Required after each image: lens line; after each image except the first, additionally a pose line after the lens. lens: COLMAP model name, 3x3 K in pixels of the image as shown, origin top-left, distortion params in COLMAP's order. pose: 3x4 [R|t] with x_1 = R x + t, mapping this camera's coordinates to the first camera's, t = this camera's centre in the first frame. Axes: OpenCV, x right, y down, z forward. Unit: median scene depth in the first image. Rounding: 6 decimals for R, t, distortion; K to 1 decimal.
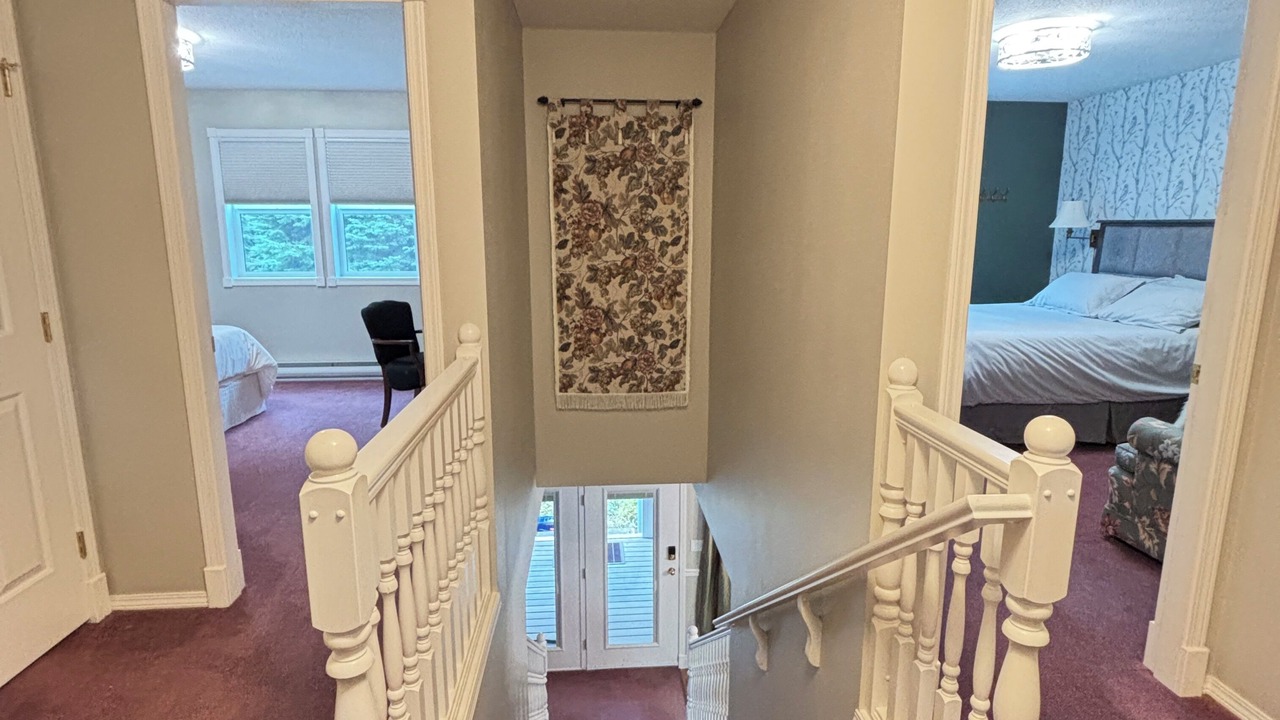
lens RADIAL K [[681.9, 0, 635.2], [0, 681.9, 357.5], [0, 0, 1]] dist [0.004682, -0.015730]
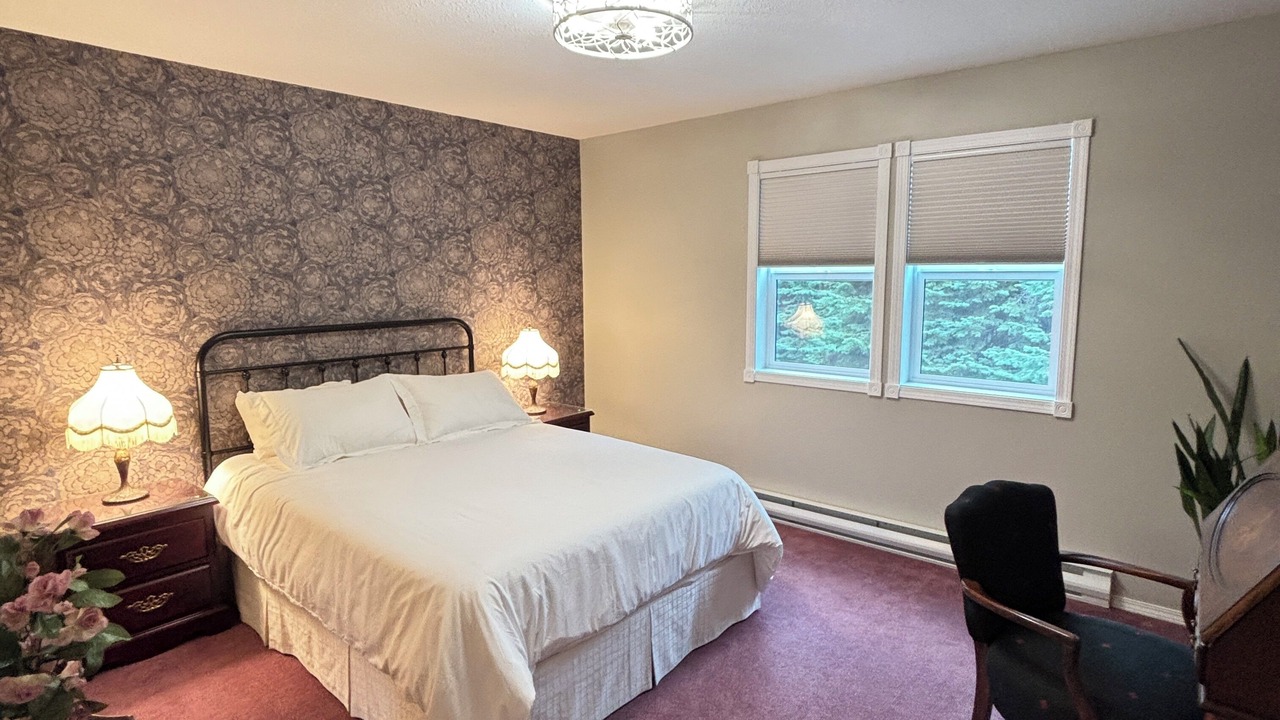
lens RADIAL K [[681.9, 0, 635.2], [0, 681.9, 357.5], [0, 0, 1]] dist [0.004682, -0.015730]
pose [[0.707823, 0.080161, -0.701826, -0.153705], [-0.125406, 0.992018, -0.013172, -0.086992], [0.695168, 0.097337, 0.712226, 0.339770]]
